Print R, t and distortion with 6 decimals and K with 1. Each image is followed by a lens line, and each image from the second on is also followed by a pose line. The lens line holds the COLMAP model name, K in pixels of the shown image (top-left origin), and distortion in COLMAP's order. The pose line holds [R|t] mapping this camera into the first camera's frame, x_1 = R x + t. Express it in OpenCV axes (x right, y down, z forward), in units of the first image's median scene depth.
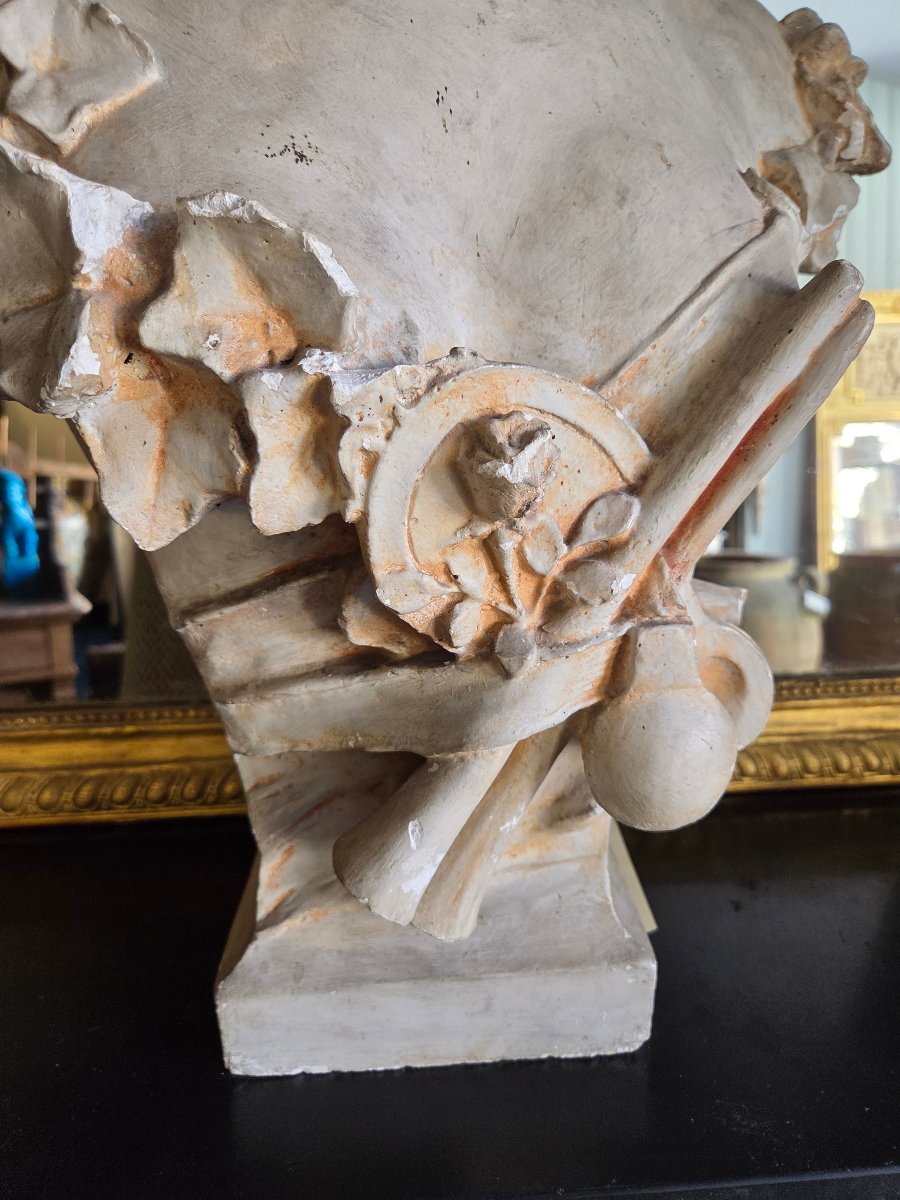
lens RADIAL K [[817.8, 0, 447.1], [0, 817.8, 585.6], [0, 0, 1]] dist [0.061720, -0.078629]
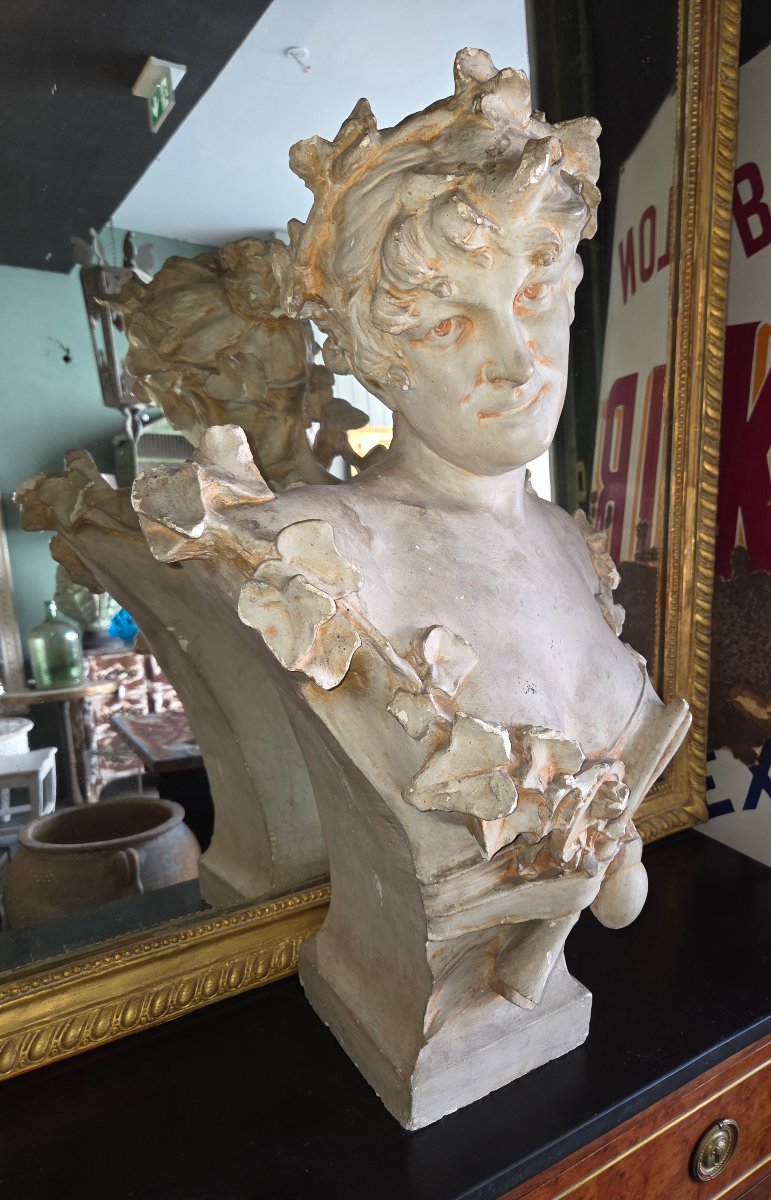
lens RADIAL K [[801.3, 0, 416.7], [0, 801.3, 598.1], [0, 0, 1]] dist [-0.001783, -0.000803]
pose [[0.870302, -0.052384, 0.489726, -1.481153], [0.100952, 0.992189, -0.073272, -0.581112], [-0.482062, 0.113208, 0.868792, -0.875288]]
